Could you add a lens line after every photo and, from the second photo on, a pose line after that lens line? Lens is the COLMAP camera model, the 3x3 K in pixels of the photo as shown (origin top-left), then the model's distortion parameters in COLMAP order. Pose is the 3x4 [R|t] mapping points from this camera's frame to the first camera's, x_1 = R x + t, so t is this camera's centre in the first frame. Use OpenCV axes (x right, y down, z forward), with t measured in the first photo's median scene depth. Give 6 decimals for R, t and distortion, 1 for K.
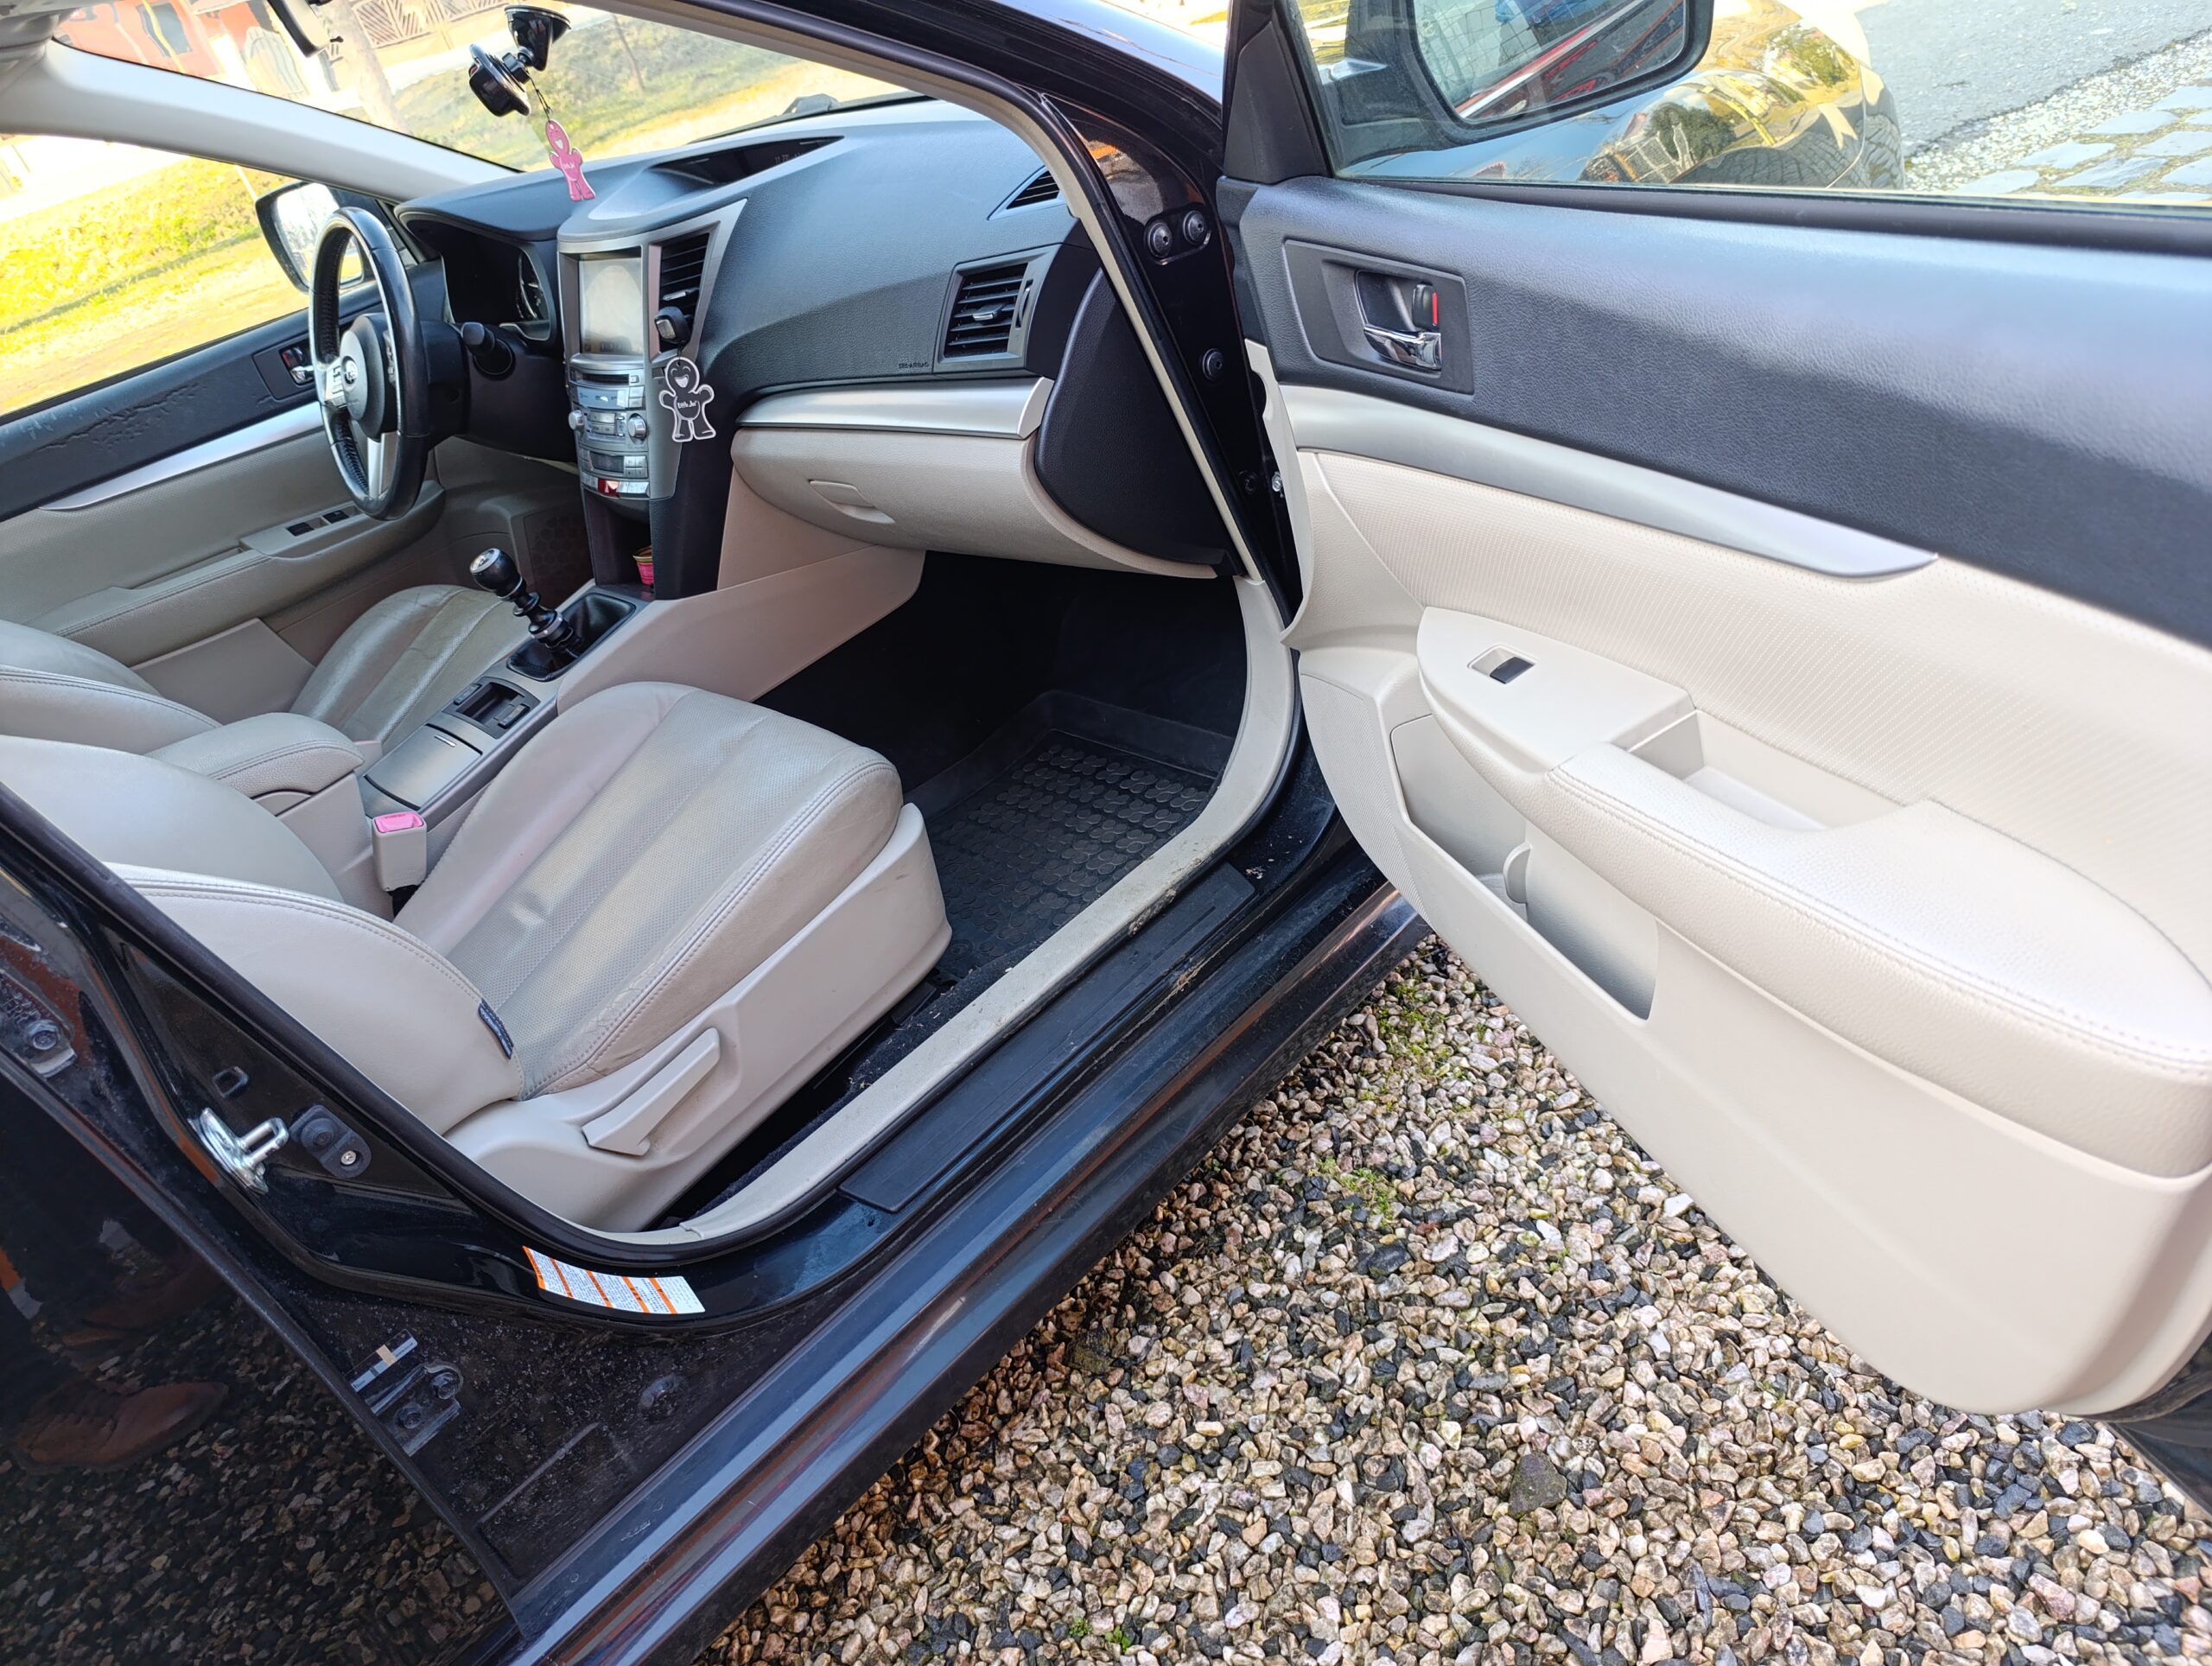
lens RADIAL K [[1523.5, 0, 1106.0], [0, 1523.5, 833.0], [0, 0, 1]] dist [0.023896, -0.049781]
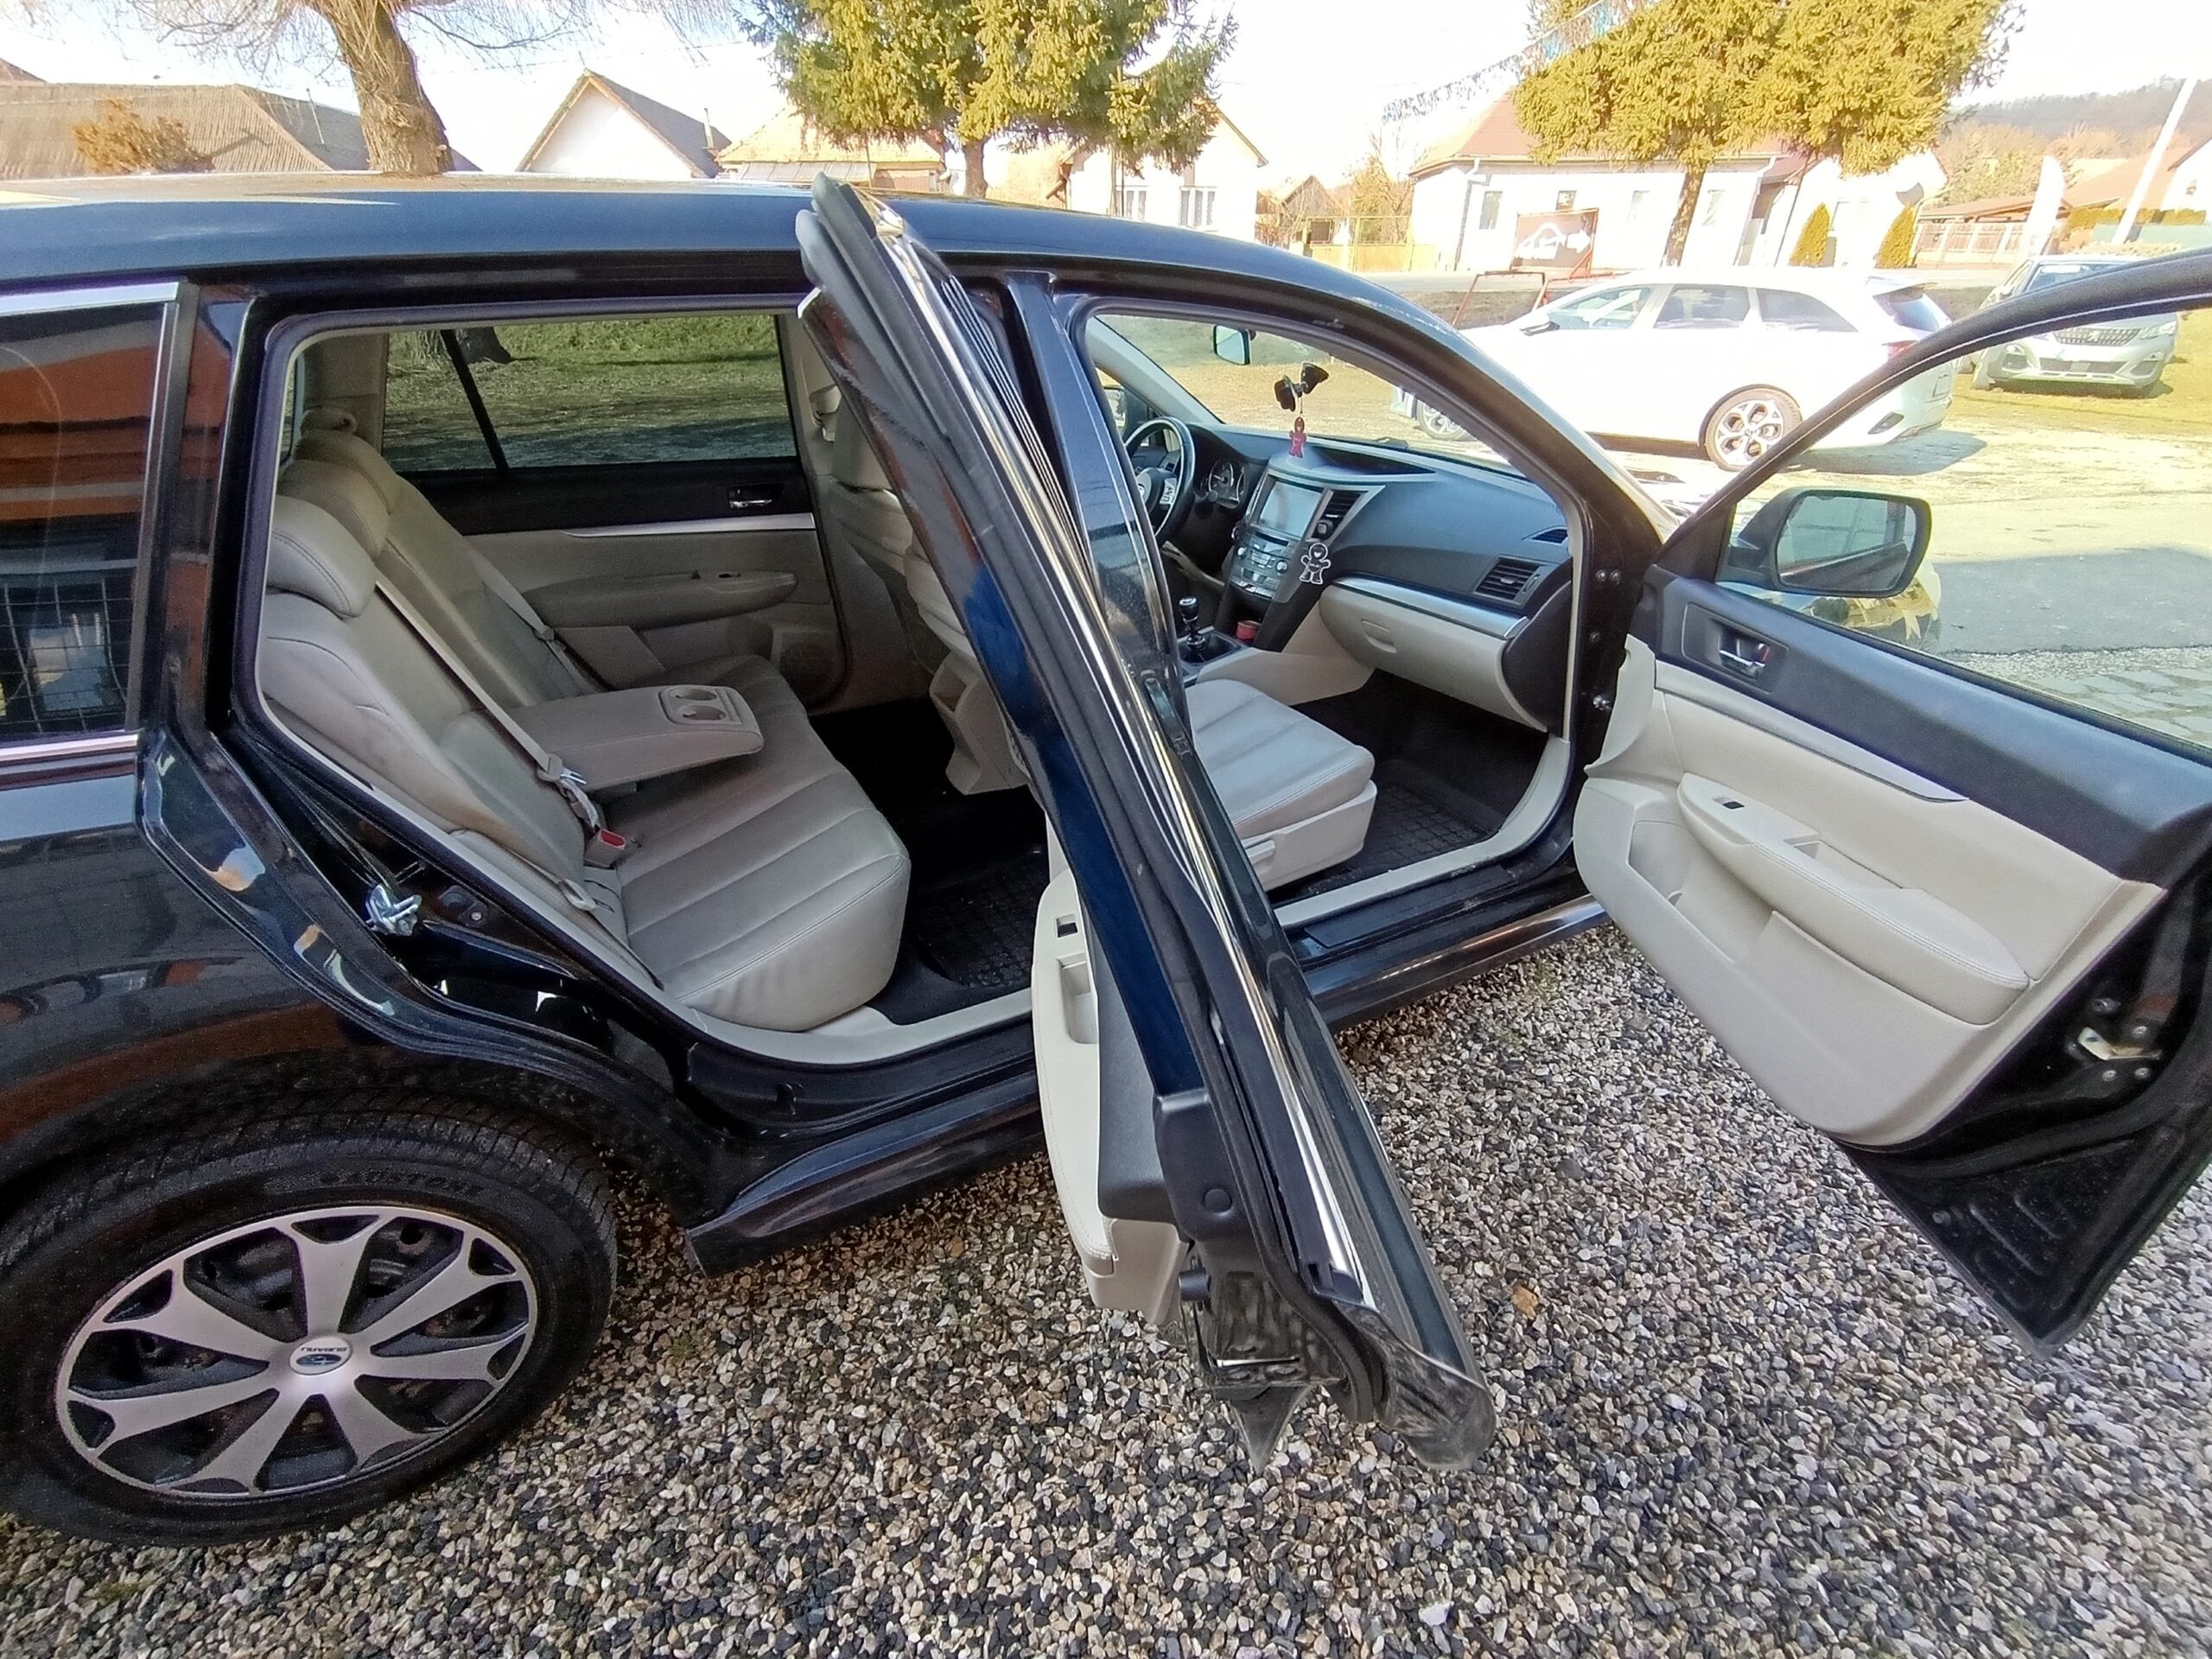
lens RADIAL K [[1009.5, 0, 1117.6], [0, 1009.5, 852.9], [0, 0, 1]] dist [-0.014897, 0.014426]
pose [[0.927048, 0.366718, -0.078100, -0.326975], [-0.368139, 0.929762, -0.004113, 0.220197], [0.071106, 0.032564, 0.996937, -0.432438]]
